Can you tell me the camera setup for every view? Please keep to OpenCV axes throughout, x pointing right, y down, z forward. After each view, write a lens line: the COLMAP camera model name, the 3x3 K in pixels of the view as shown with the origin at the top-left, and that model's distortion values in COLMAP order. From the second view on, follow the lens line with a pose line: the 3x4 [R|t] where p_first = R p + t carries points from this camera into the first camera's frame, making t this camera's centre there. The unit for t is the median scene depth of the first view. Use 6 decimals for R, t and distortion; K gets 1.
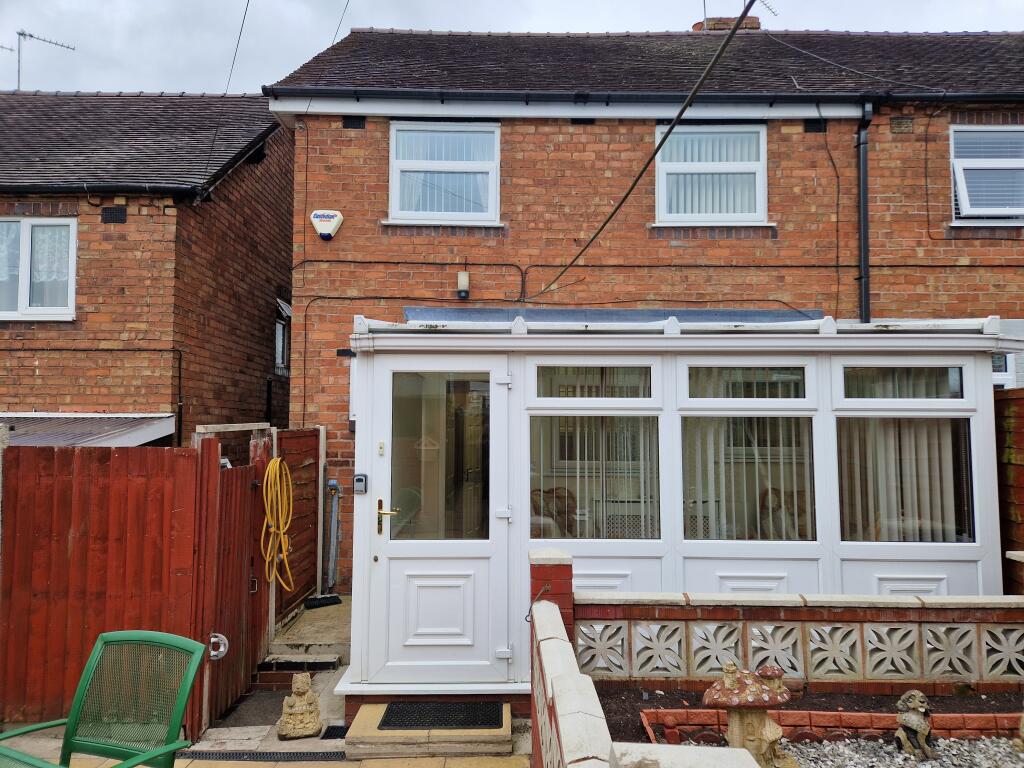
lens RADIAL K [[684.9, 0, 512.0], [0, 684.9, 384.0], [0, 0, 1]] dist [0.075696, -0.058304]
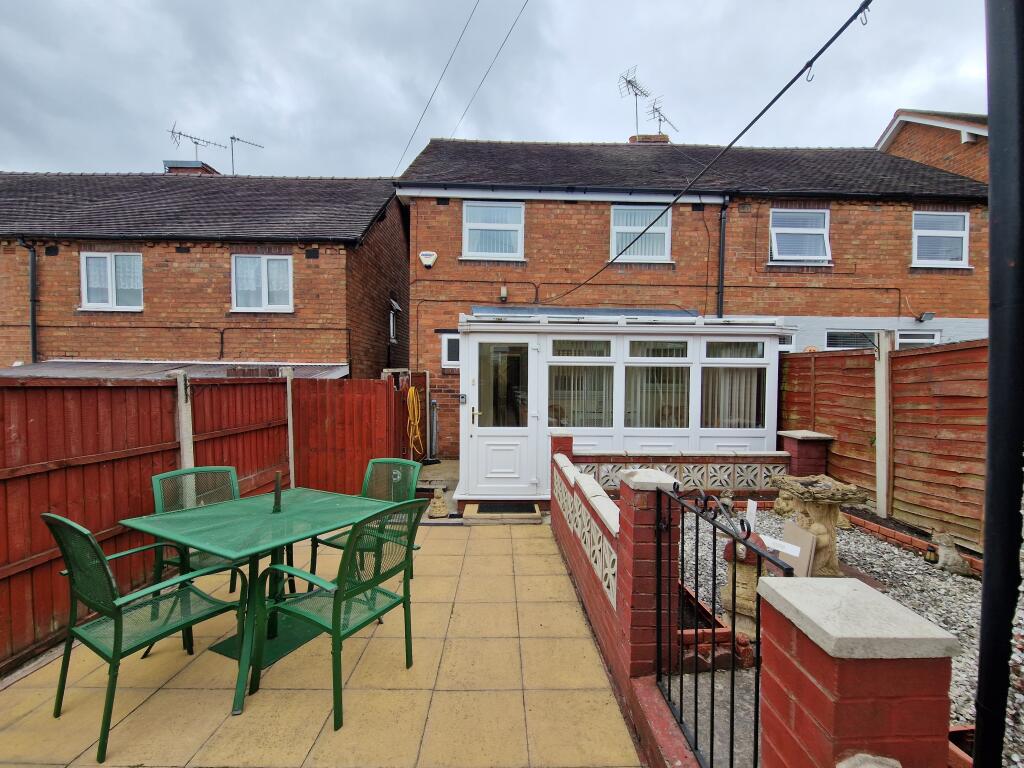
lens RADIAL K [[422.4, 0, 511.7], [0, 422.4, 389.4], [0, 0, 1]] dist [0.000437, -0.000049]
pose [[0.999918, 0.006107, 0.011289, -0.061788], [-0.007178, 0.995216, 0.097434, -0.001704], [-0.010640, -0.097507, 0.995178, -0.139924]]
